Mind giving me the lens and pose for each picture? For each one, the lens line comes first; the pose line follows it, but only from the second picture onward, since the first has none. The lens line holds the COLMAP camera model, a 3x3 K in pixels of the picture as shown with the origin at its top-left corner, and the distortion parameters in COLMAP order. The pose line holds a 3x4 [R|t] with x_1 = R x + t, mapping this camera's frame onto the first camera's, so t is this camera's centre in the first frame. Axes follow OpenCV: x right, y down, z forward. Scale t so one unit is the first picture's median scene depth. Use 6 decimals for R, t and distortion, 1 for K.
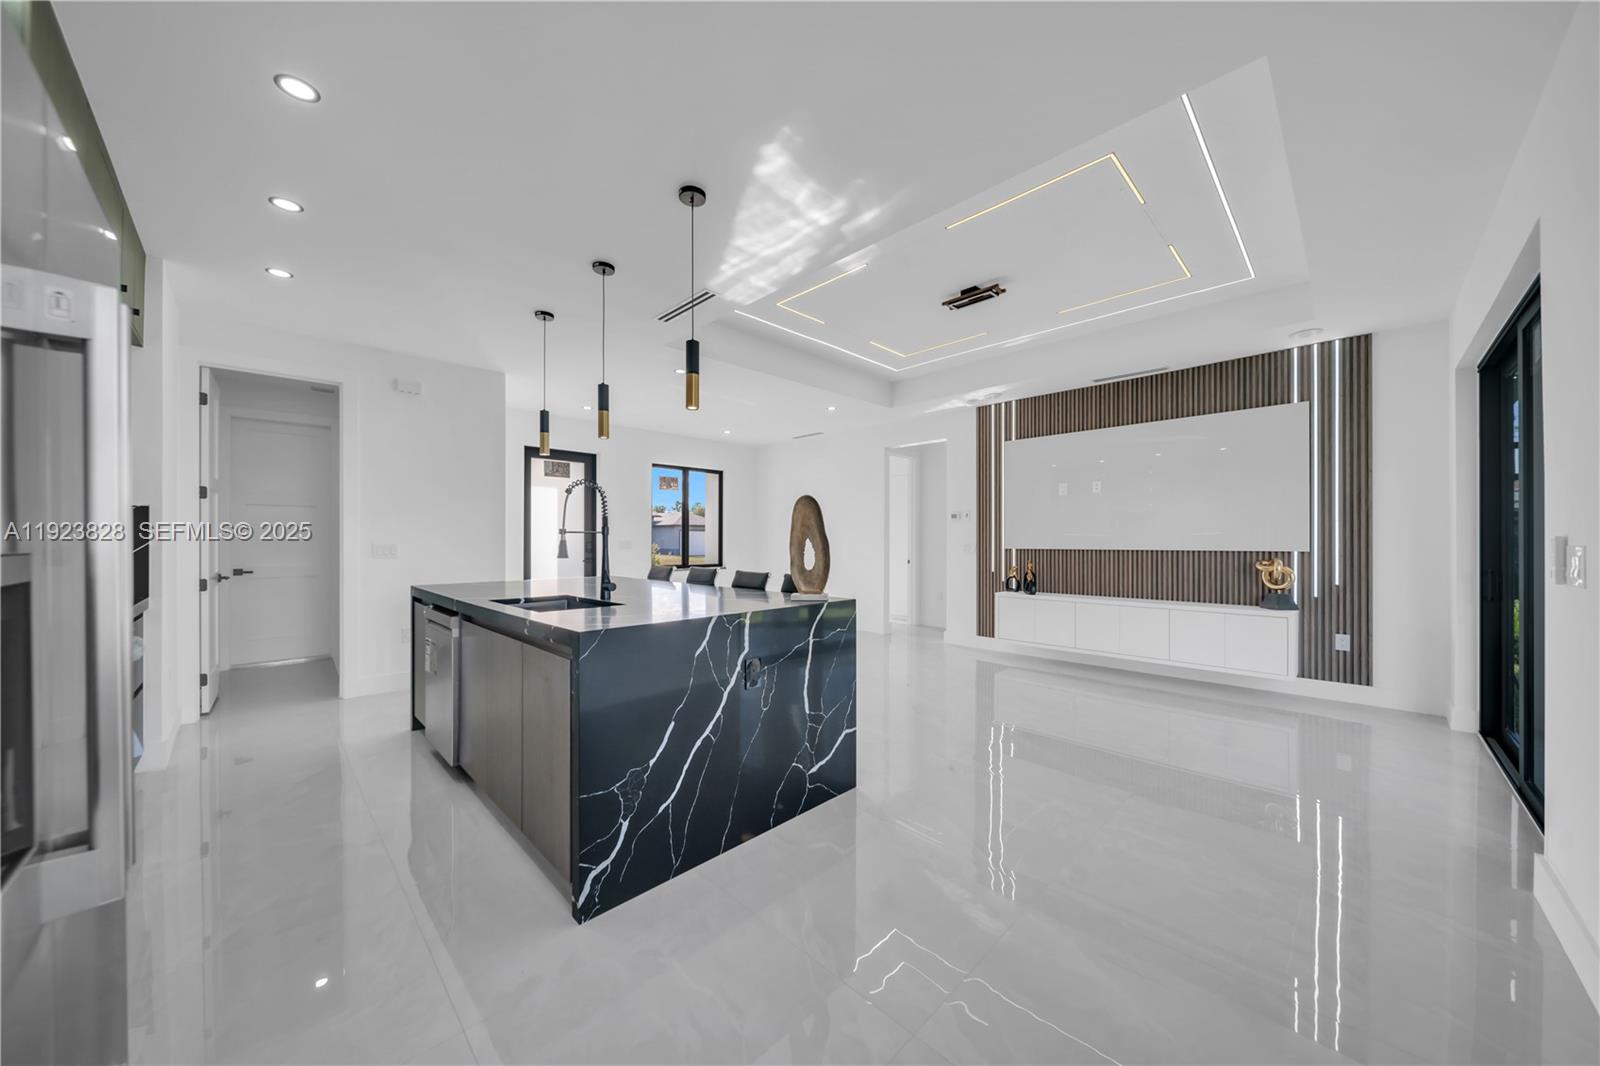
lens RADIAL K [[554.0, 0, 818.6], [0, 554.0, 537.5], [0, 0, 1]] dist [-0.000037, -0.000325]
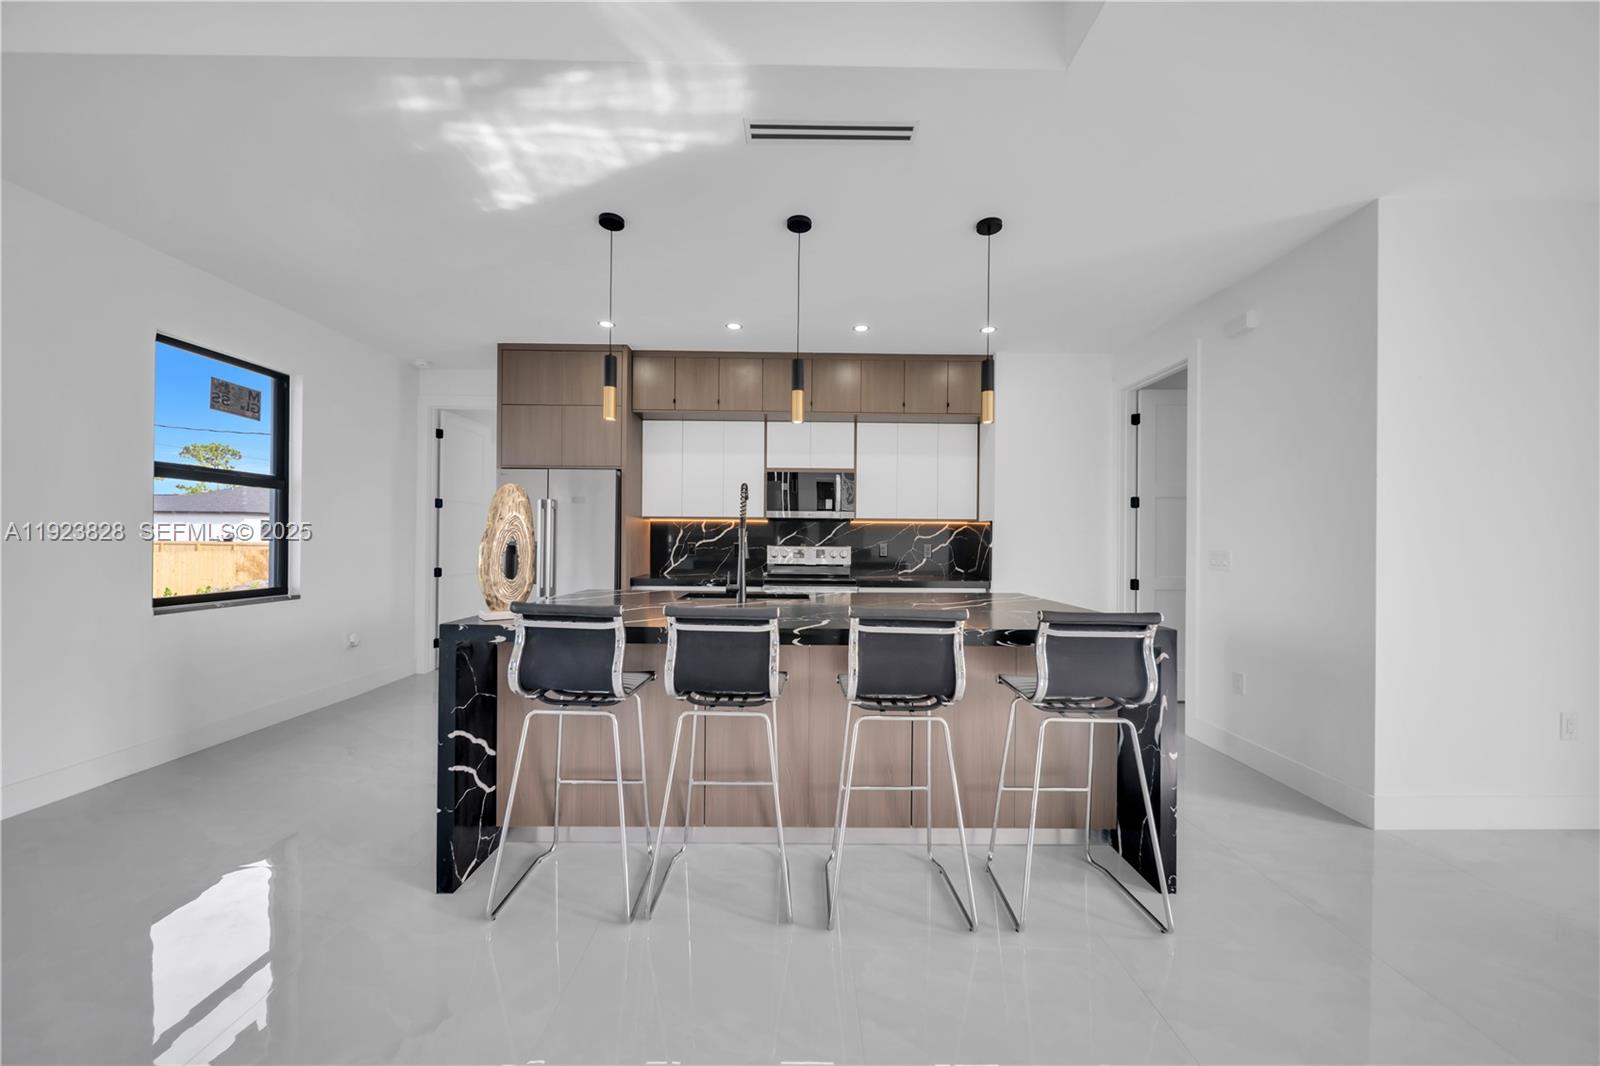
lens RADIAL K [[554.0, 0, 800.8], [0, 554.0, 538.2], [0, 0, 1]] dist [-0.000037, -0.000325]
pose [[-0.716959, -0.007363, -0.697077, 0.186861], [-0.004993, 0.999973, -0.005426, 0.007077], [0.697098, -0.000410, -0.716976, 1.505473]]
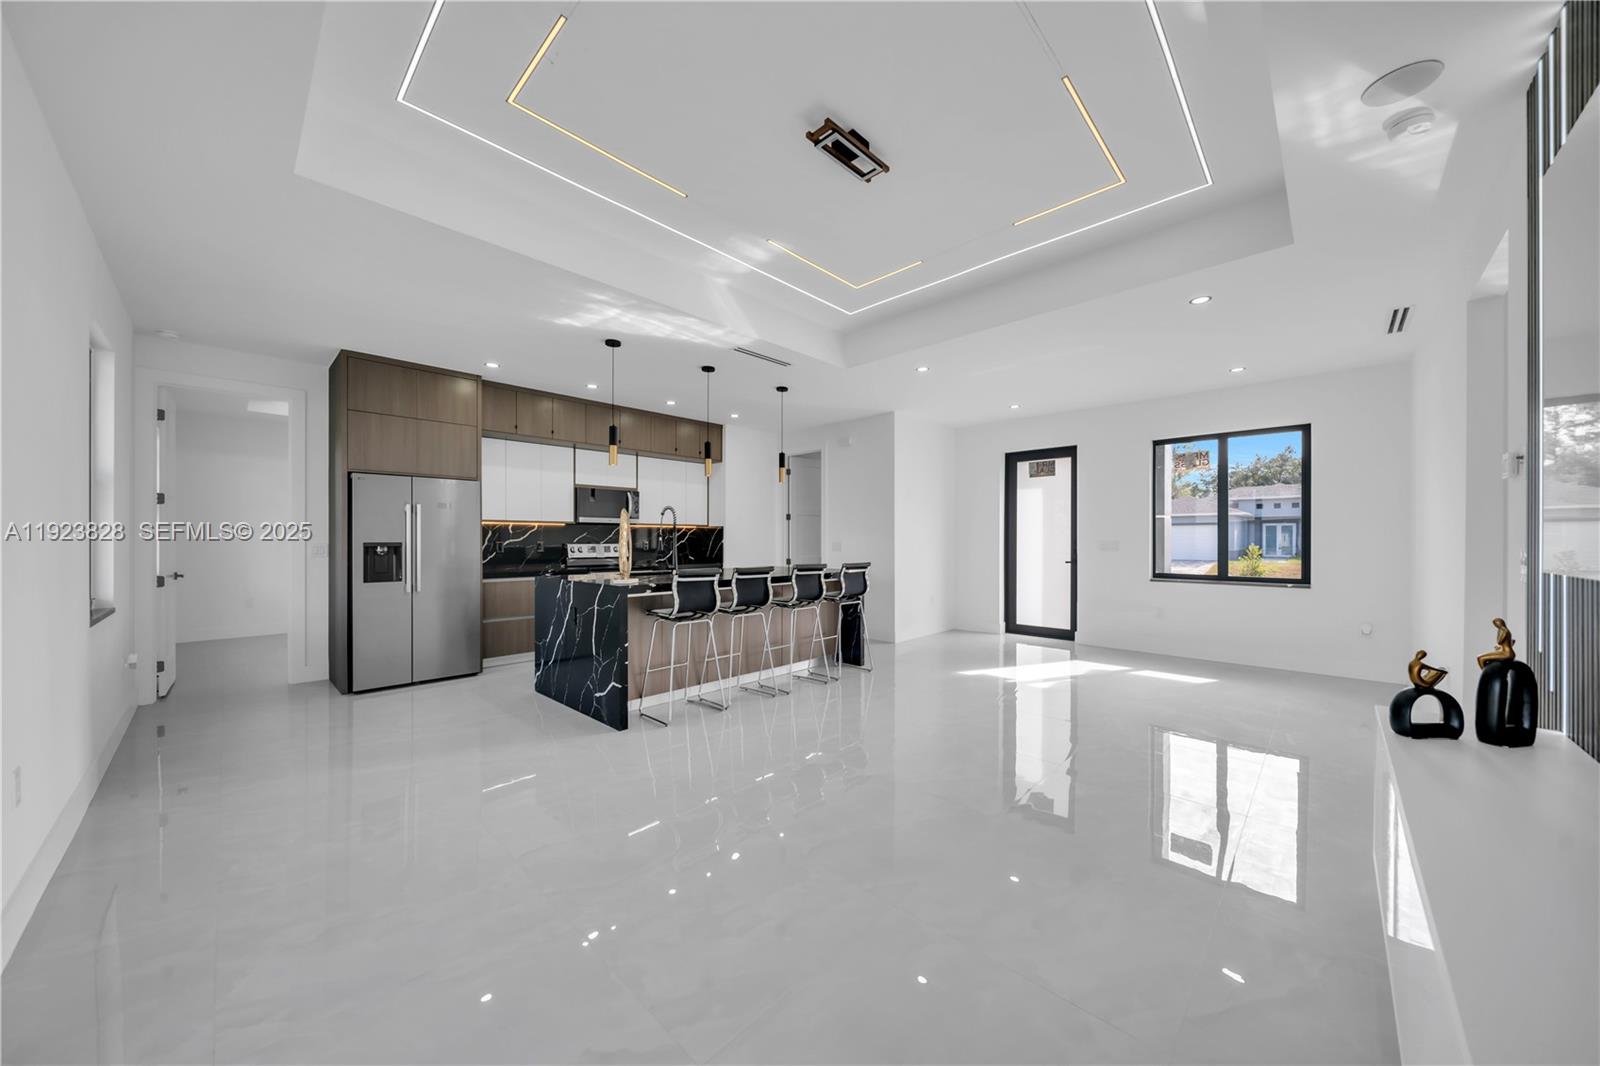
lens RADIAL K [[554.0, 0, 801.0], [0, 554.0, 539.1], [0, 0, 1]] dist [-0.000037, -0.000325]
pose [[-0.007394, 0.001919, -0.999971, 1.129291], [0.003868, 0.999991, 0.001890, 0.003234], [0.999965, -0.003854, -0.007401, 1.186613]]
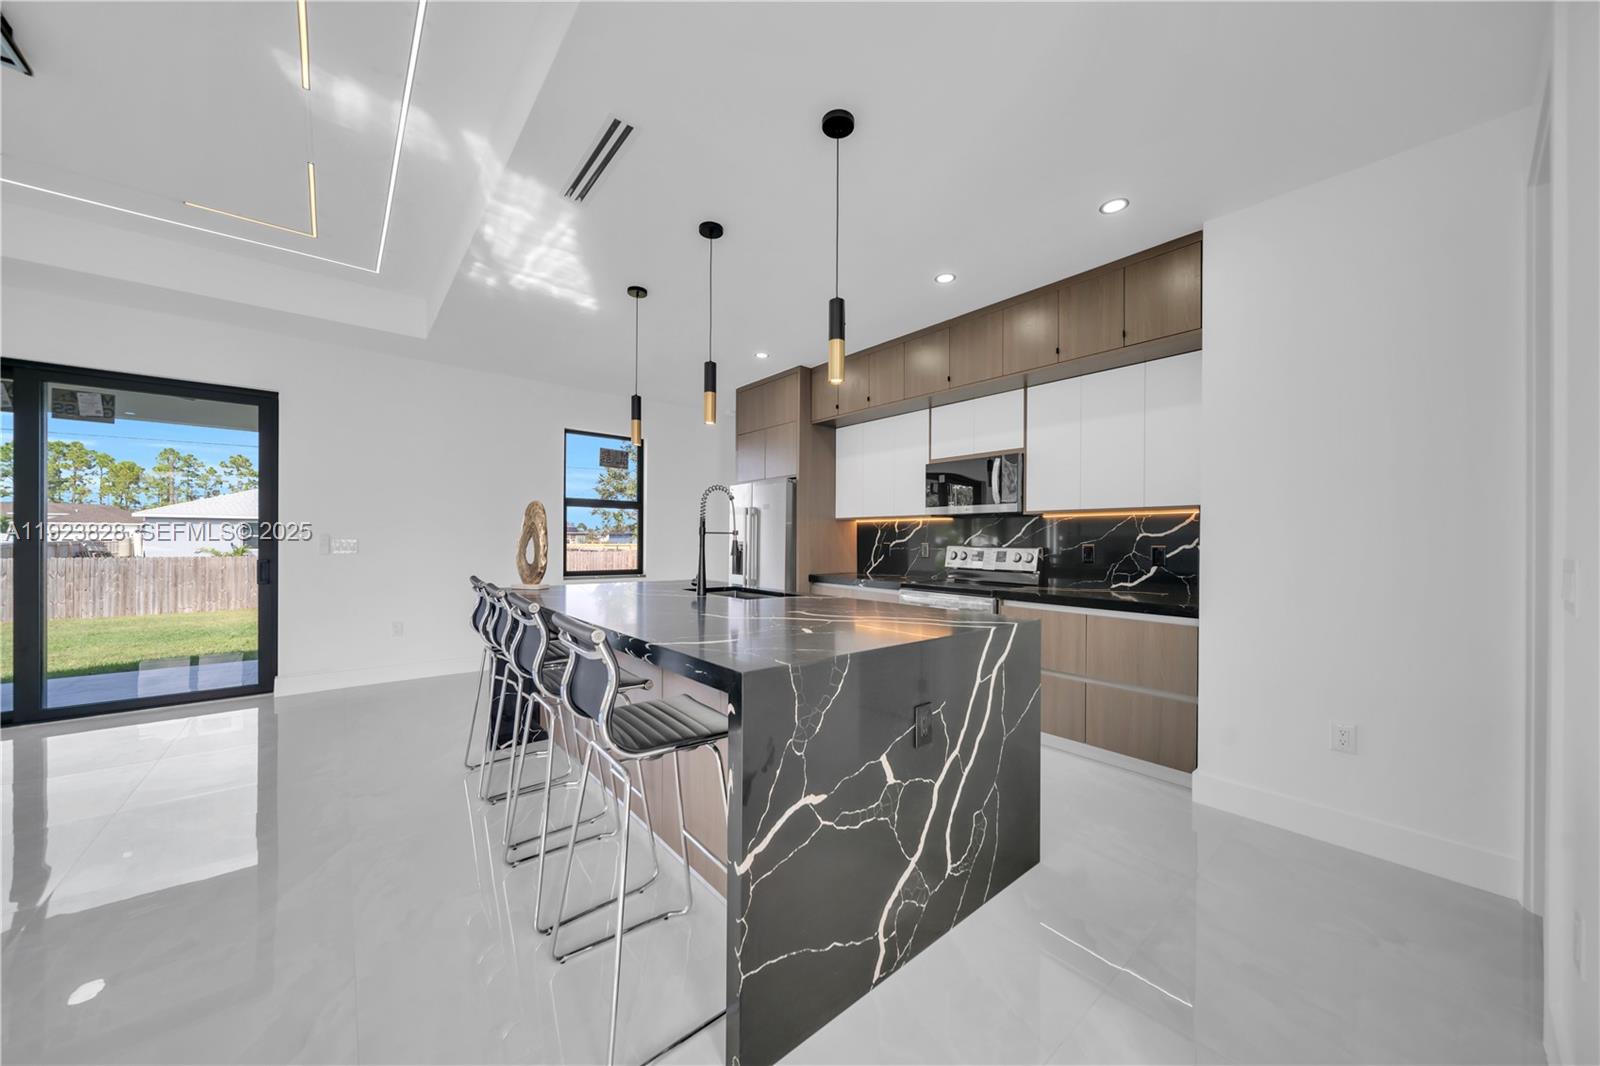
lens RADIAL K [[554.0, 0, 804.1], [0, 554.0, 541.0], [0, 0, 1]] dist [-0.000037, -0.000325]
pose [[-0.994419, -0.005262, 0.105373, -0.600930], [-0.005445, 0.999984, -0.001455, 0.010434], [-0.105363, -0.002020, -0.994432, 1.732211]]
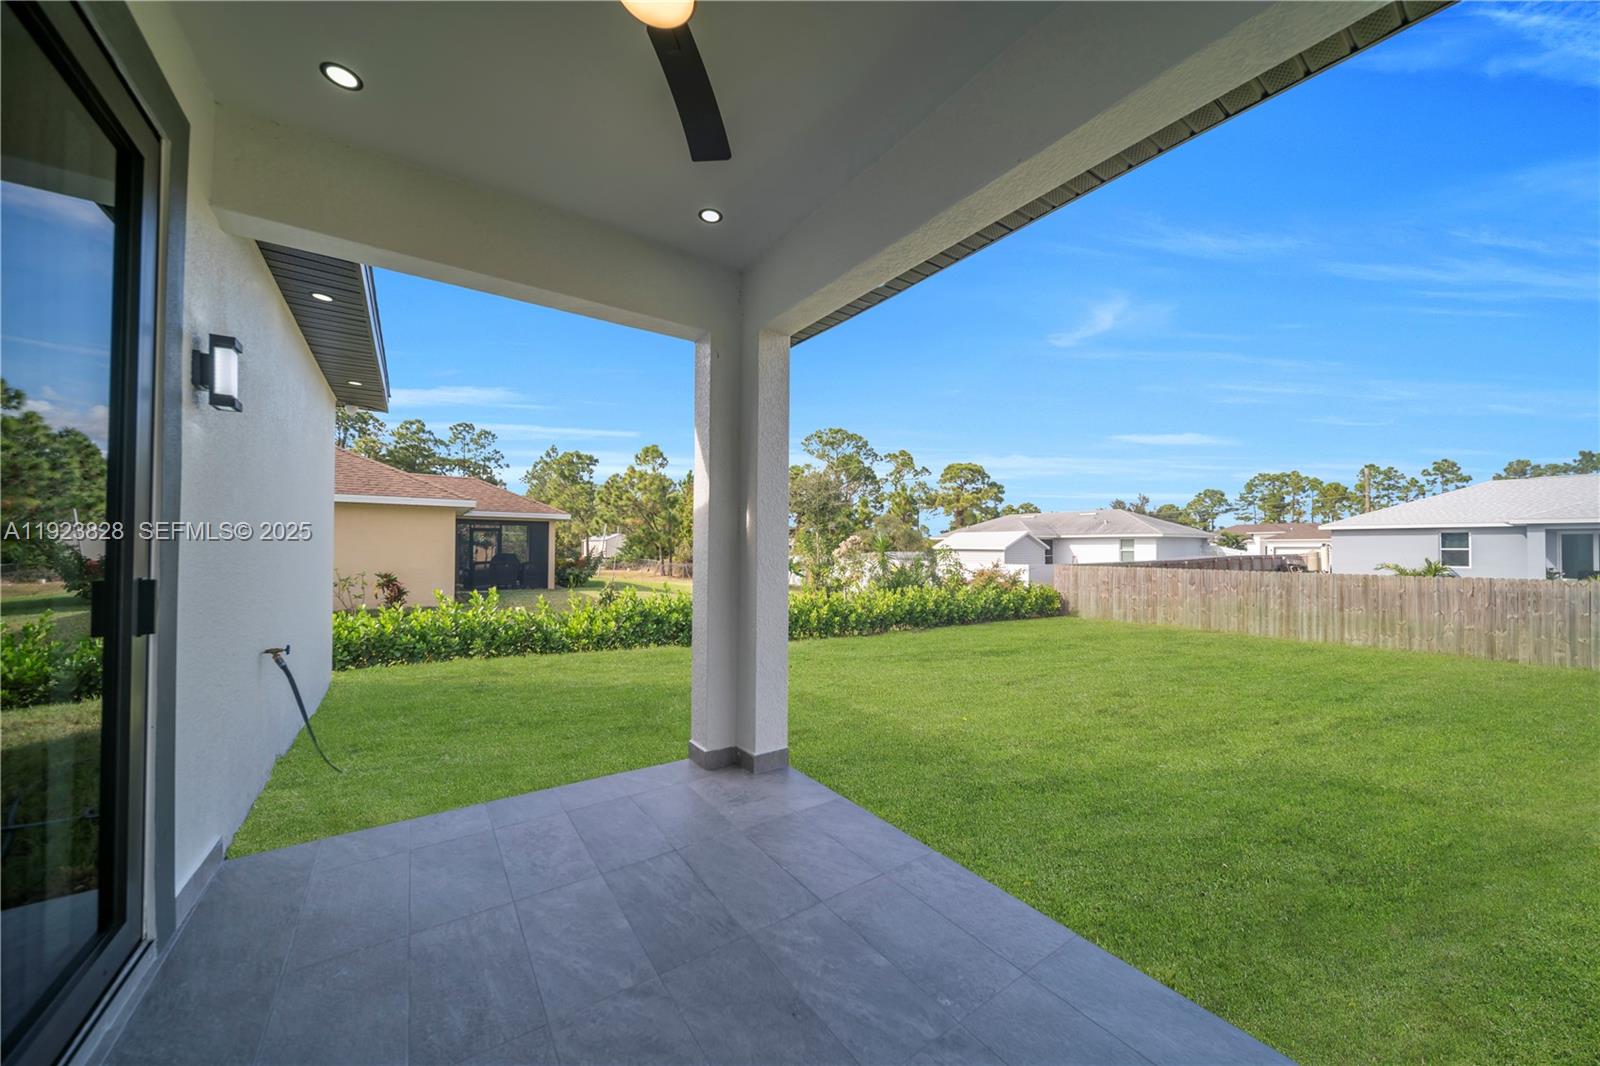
lens RADIAL K [[554.0, 0, 796.1], [0, 554.0, 538.1], [0, 0, 1]] dist [-0.000037, -0.000325]
pose [[0.197367, 0.021166, 0.980101, 0.895896], [-0.009134, 0.999763, -0.019751, 0.034963], [-0.980287, -0.005054, 0.197514, 0.398985]]
